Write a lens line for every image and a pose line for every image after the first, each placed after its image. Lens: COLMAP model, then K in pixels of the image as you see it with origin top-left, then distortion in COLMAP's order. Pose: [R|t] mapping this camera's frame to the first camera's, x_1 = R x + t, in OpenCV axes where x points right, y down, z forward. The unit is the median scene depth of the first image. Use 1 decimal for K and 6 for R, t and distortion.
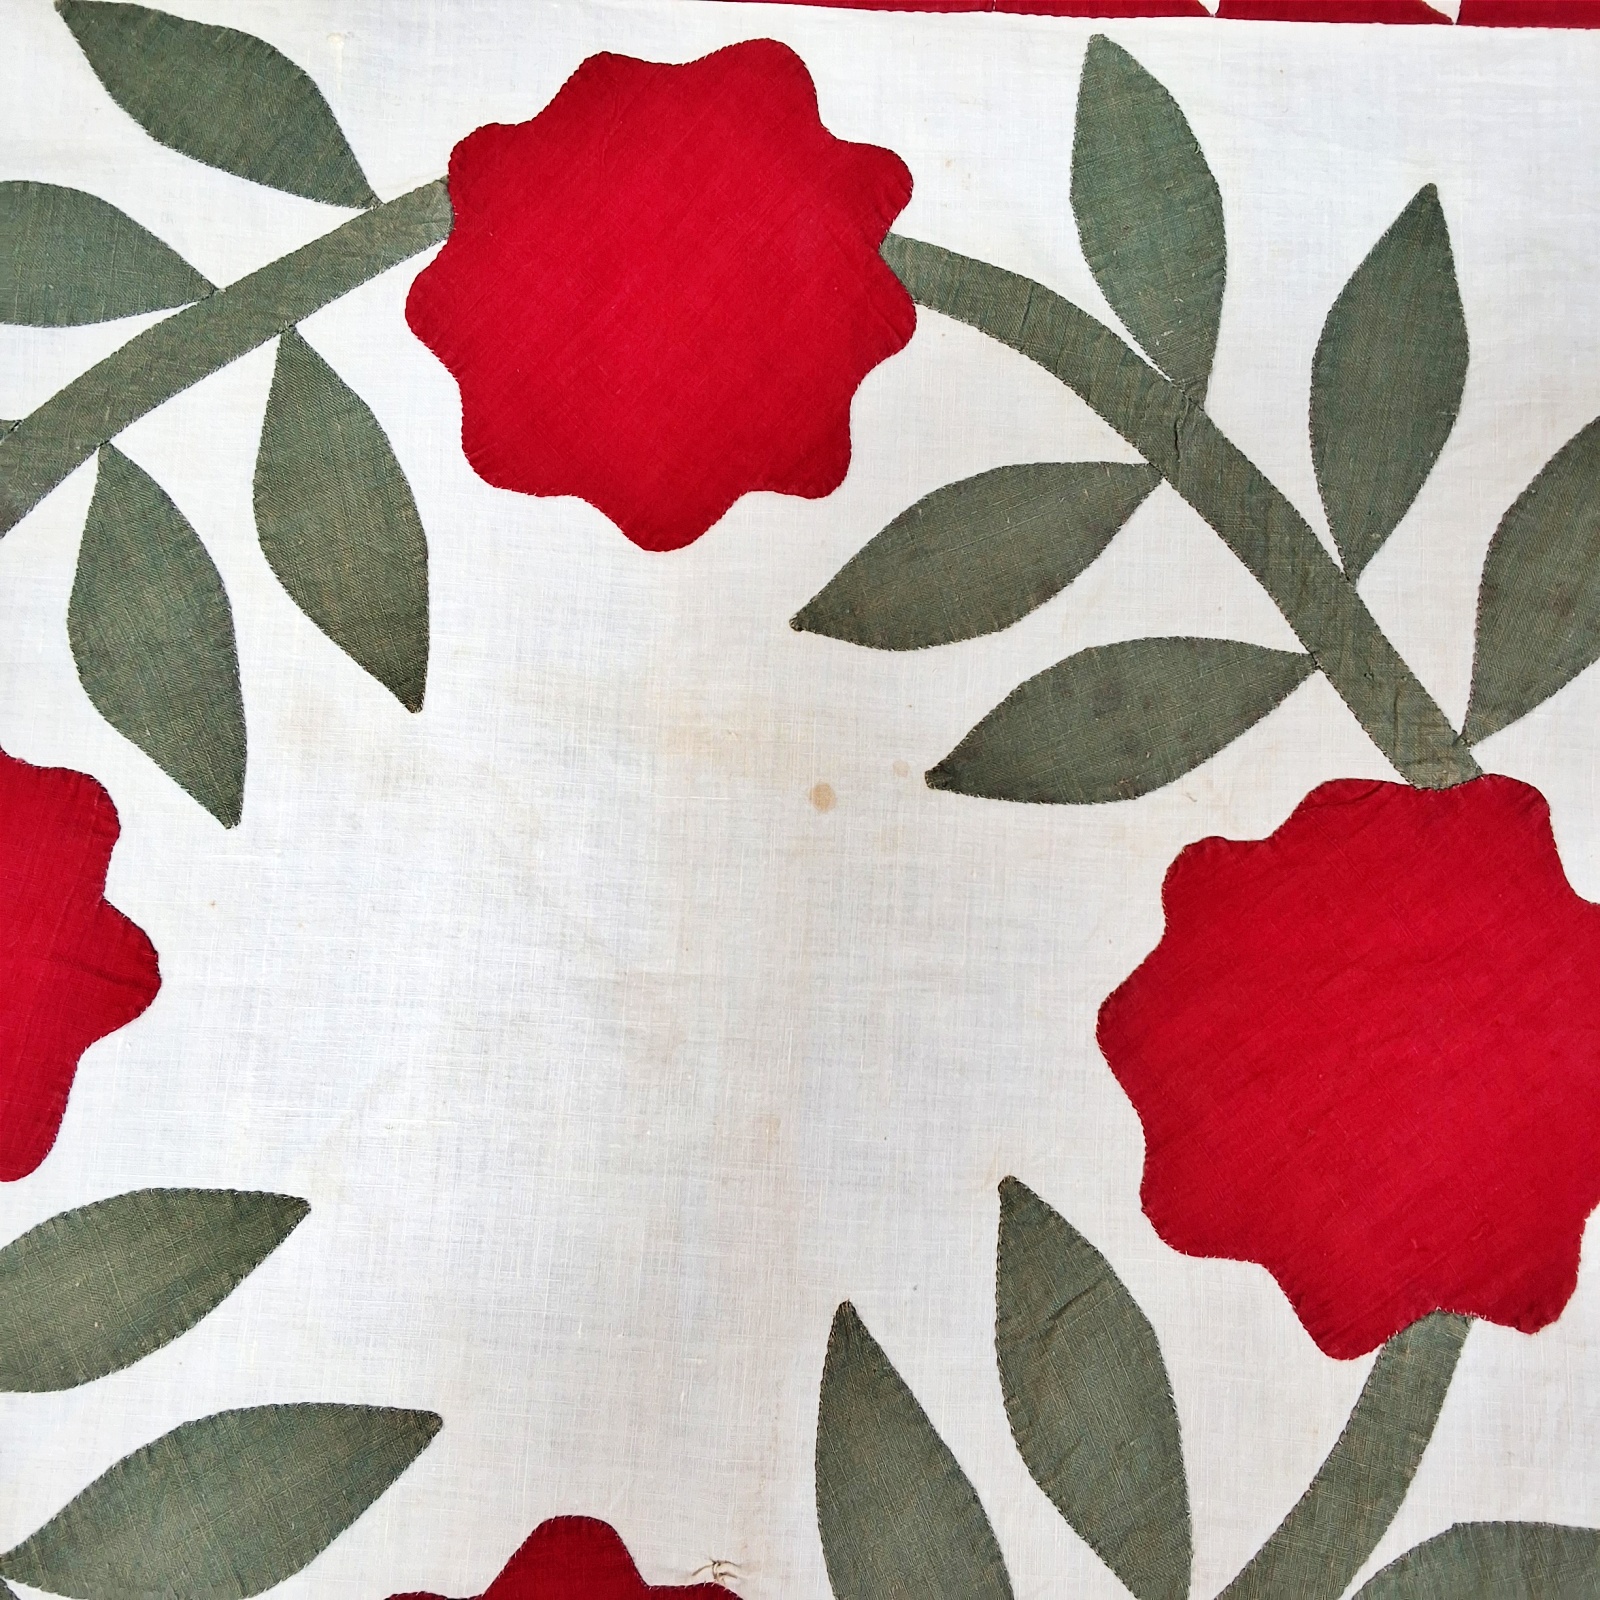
lens RADIAL K [[1709.4, 0, 816.8], [0, 1709.4, 799.1], [0, 0, 1]] dist [0.143728, -0.248298]
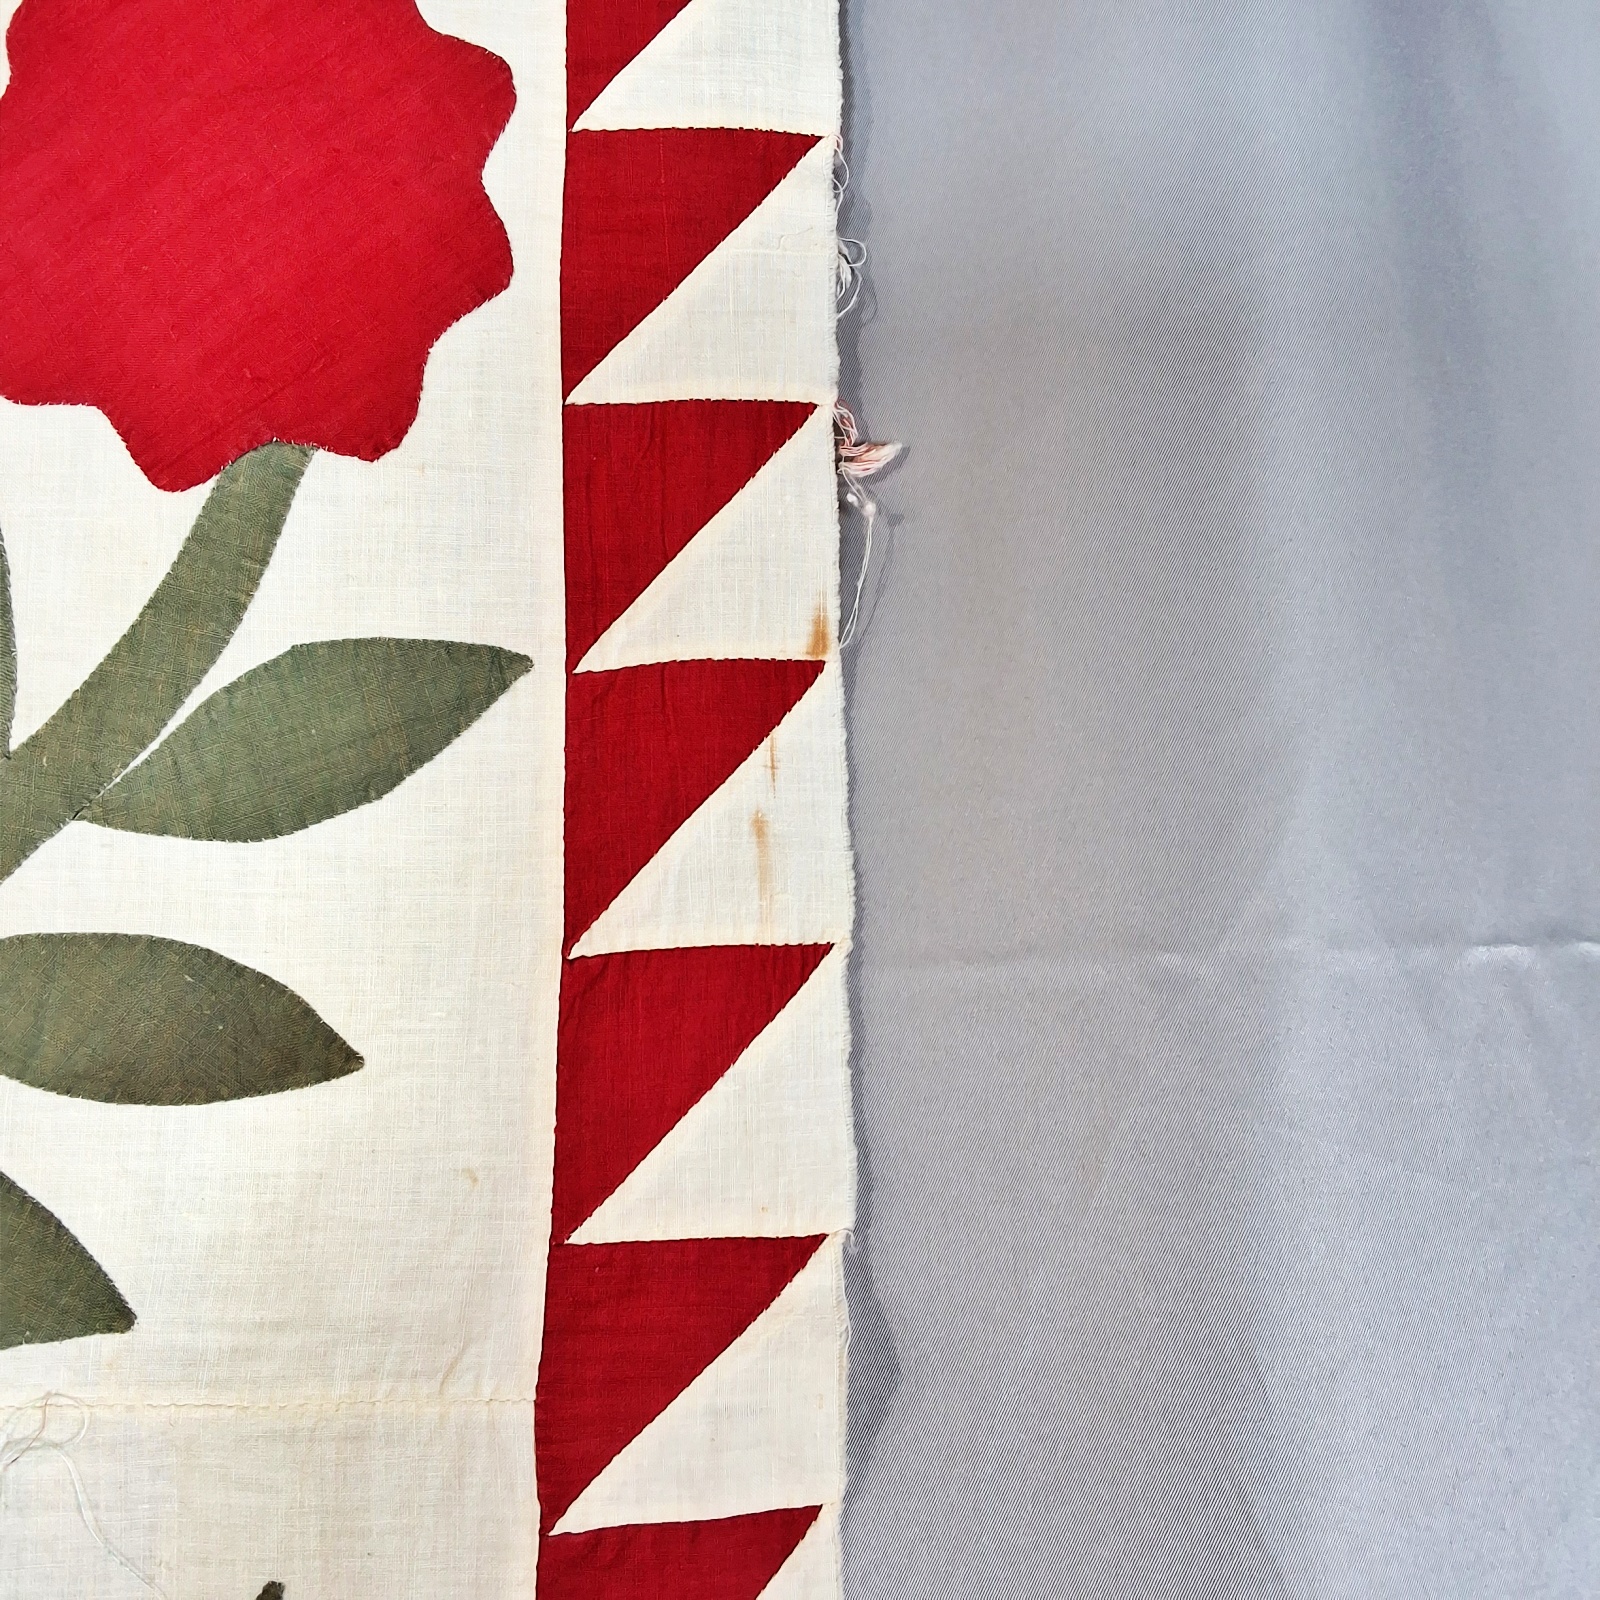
lens RADIAL K [[1709.4, 0, 816.8], [0, 1709.4, 799.1], [0, 0, 1]] dist [0.143728, -0.248298]
pose [[0.986678, -0.054482, 0.153289, 0.475854], [0.035636, 0.991753, 0.123112, 0.367797], [-0.158732, -0.116010, 0.980483, -0.032531]]
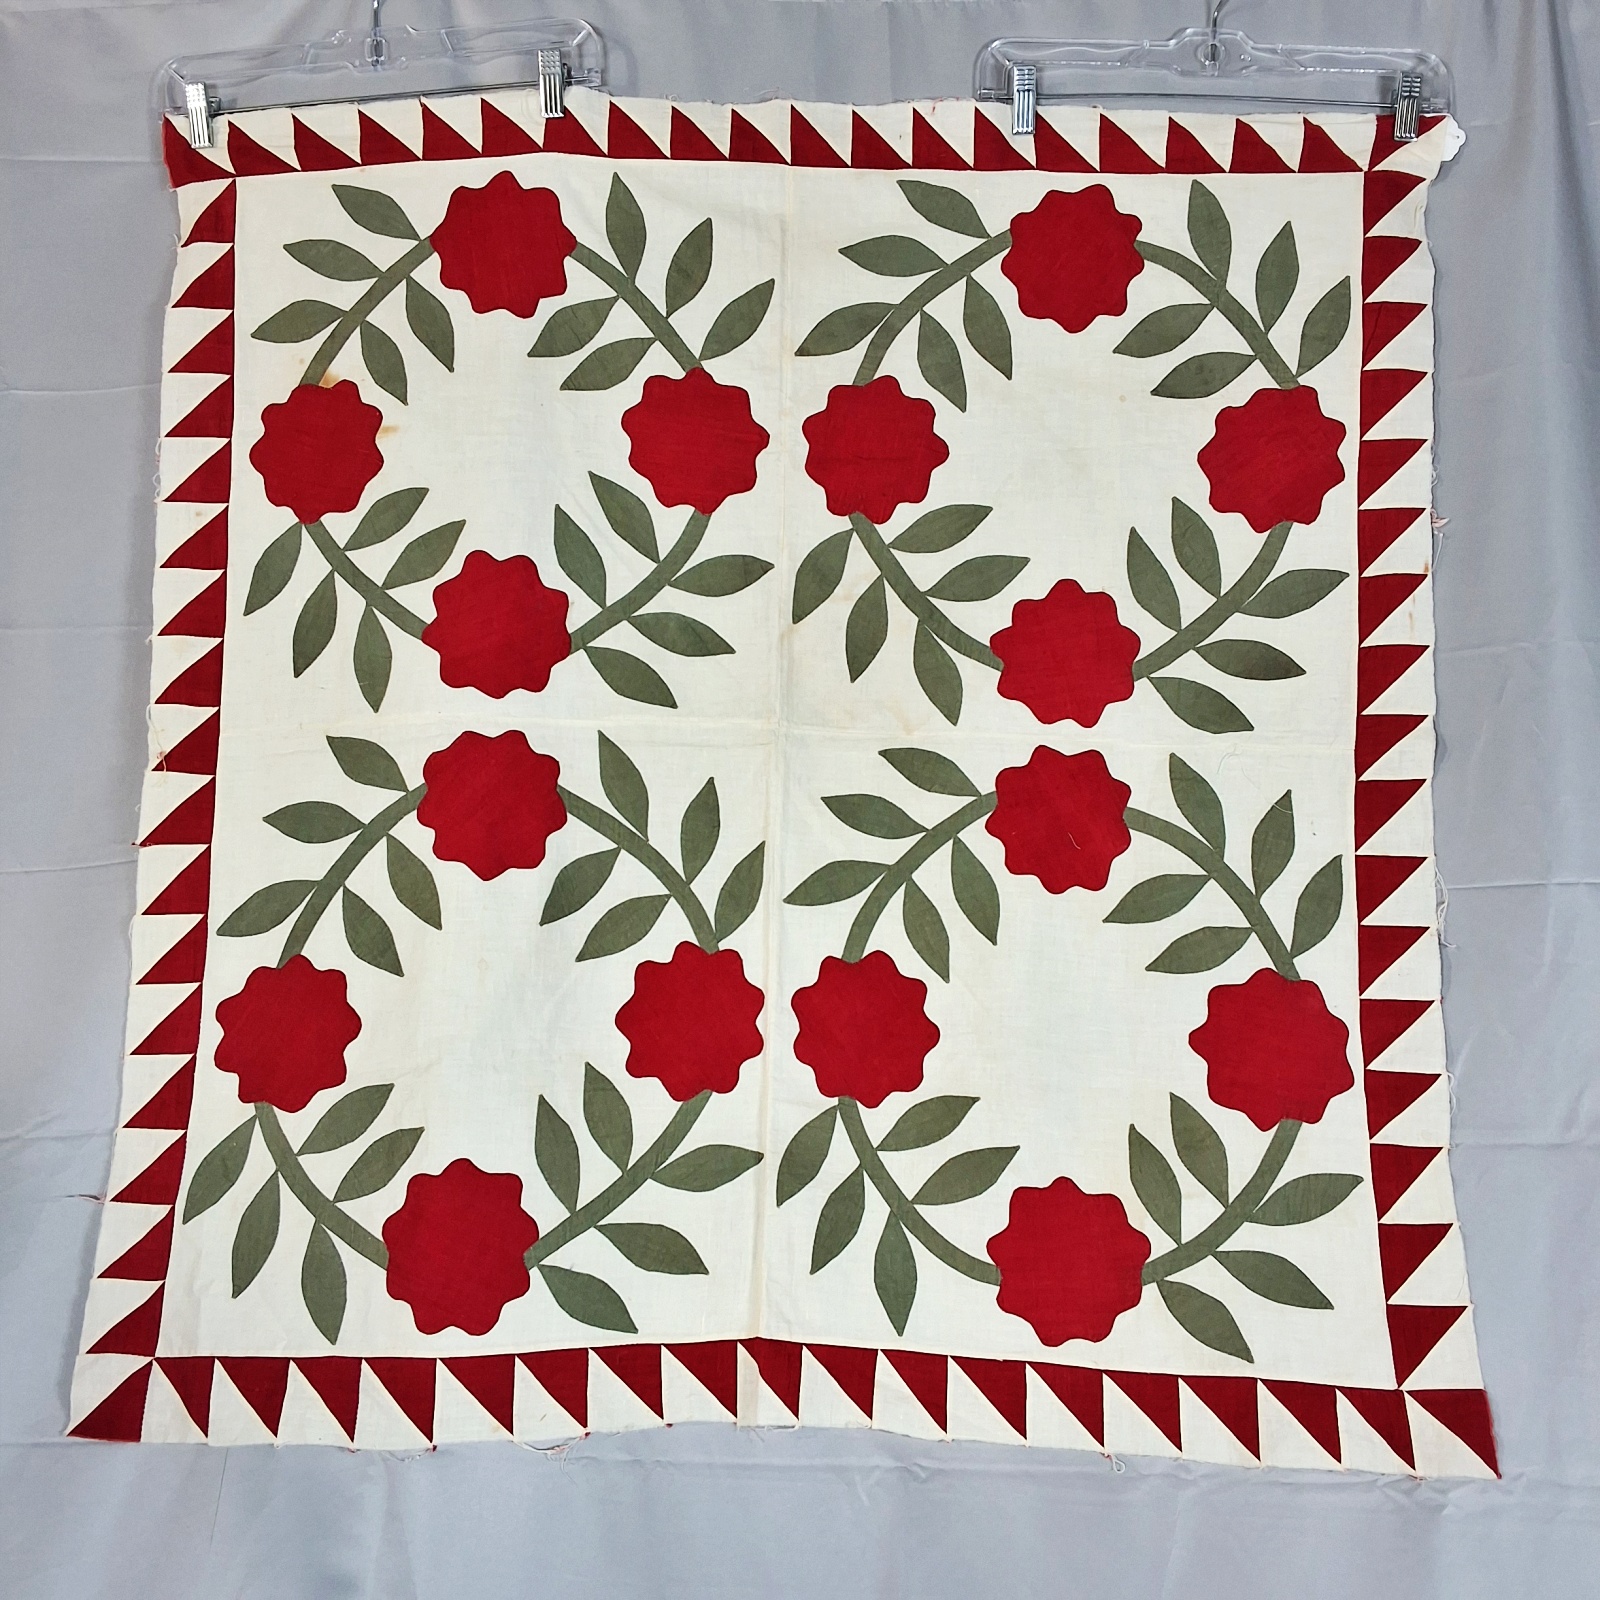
lens RADIAL K [[1709.4, 0, 816.8], [0, 1709.4, 799.1], [0, 0, 1]] dist [0.143728, -0.248298]
pose [[0.999460, -0.023384, -0.023063, -0.603839], [0.024972, 0.997151, 0.071184, 0.592418], [0.021333, -0.071722, 0.997197, -2.862842]]
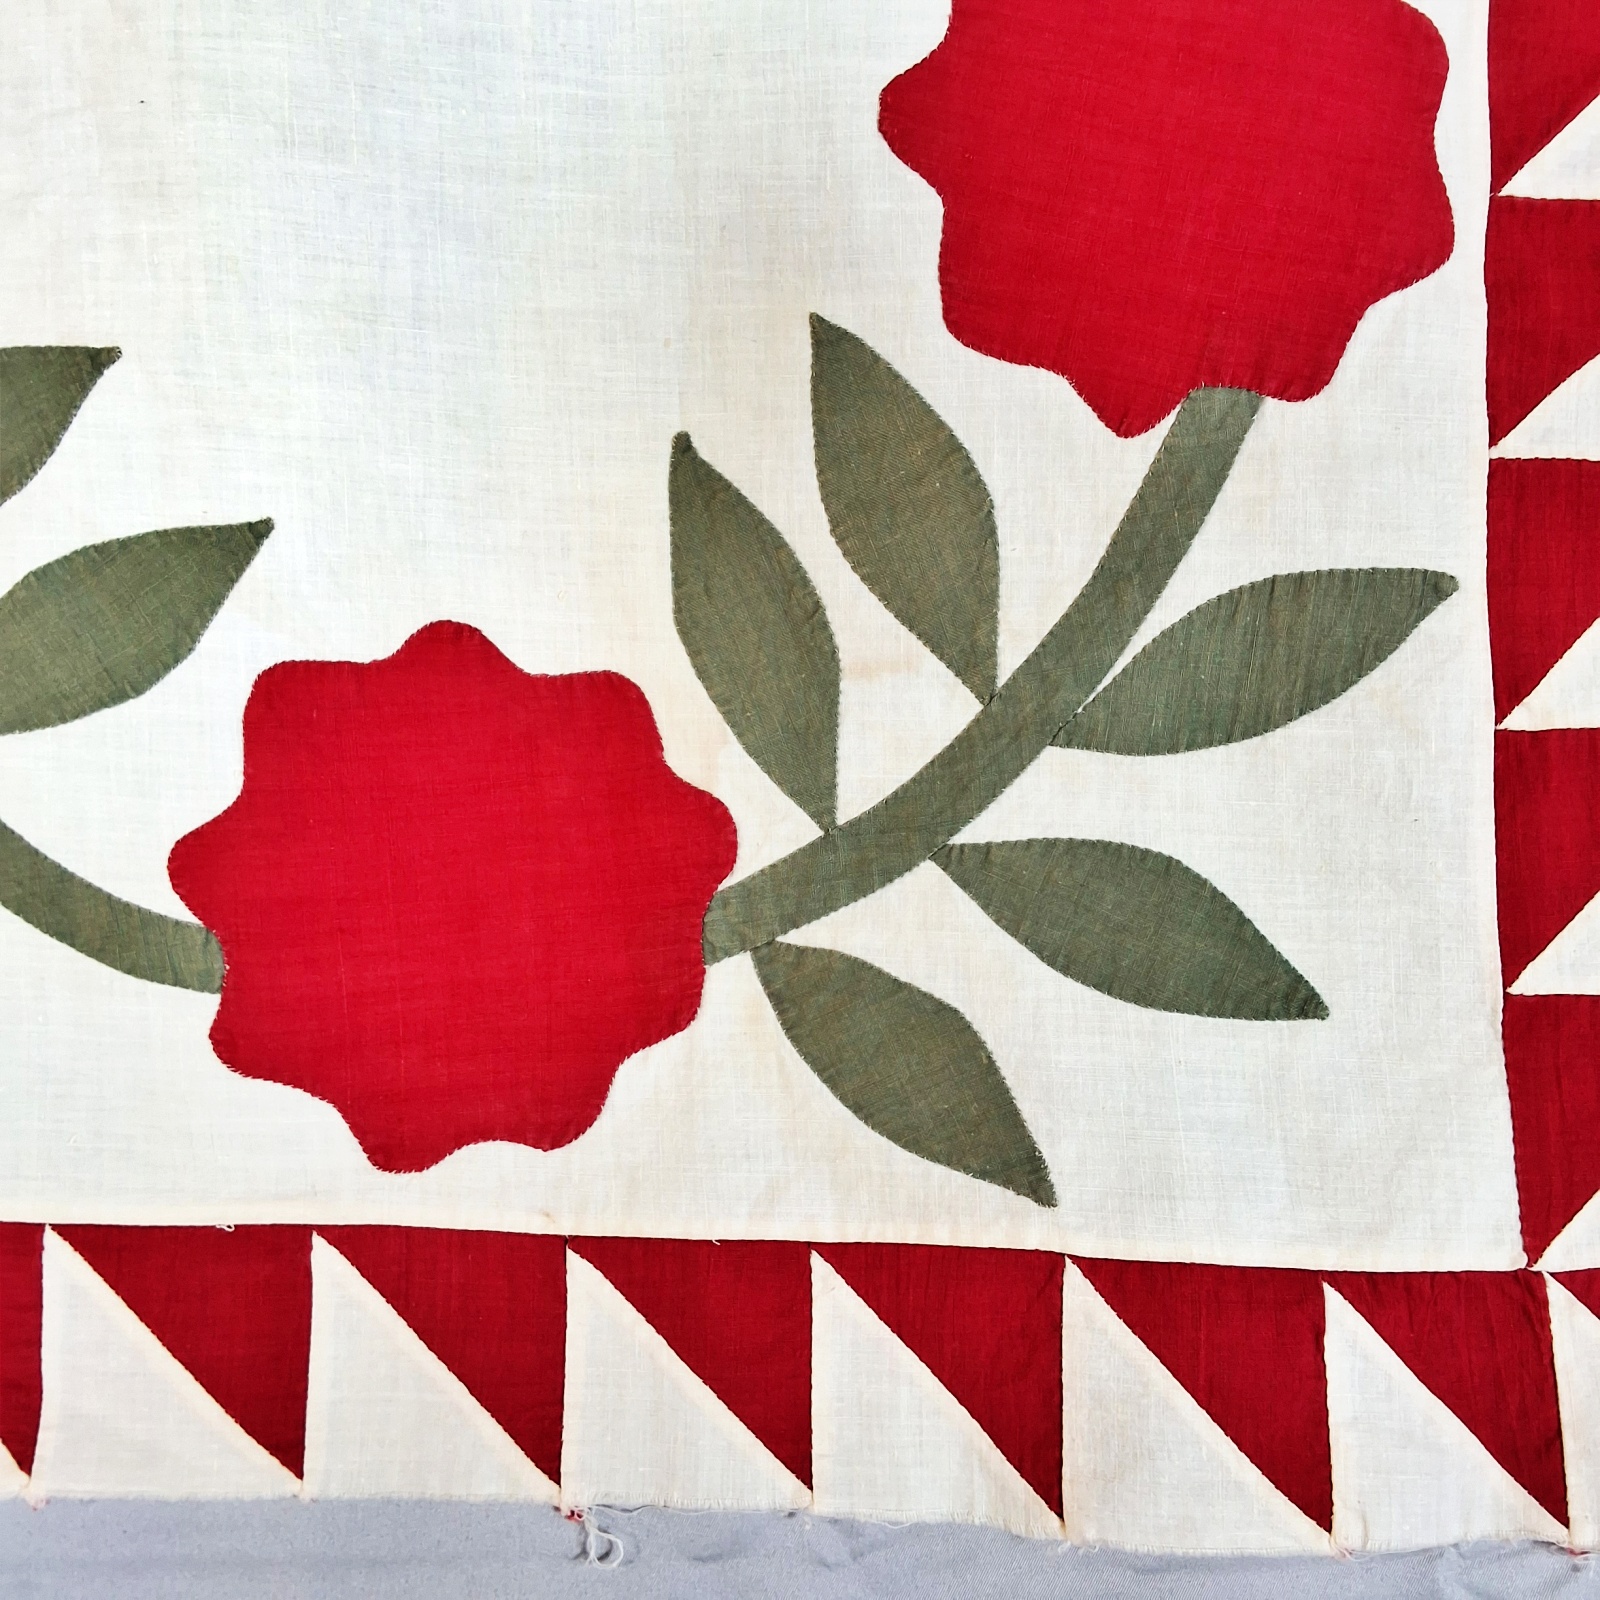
lens RADIAL K [[1709.4, 0, 816.8], [0, 1709.4, 799.1], [0, 0, 1]] dist [0.143728, -0.248298]
pose [[0.997564, -0.057787, 0.039068, -0.024311], [0.037462, 0.916290, 0.398759, 1.325117], [-0.058840, -0.396324, 0.916223, -0.377201]]
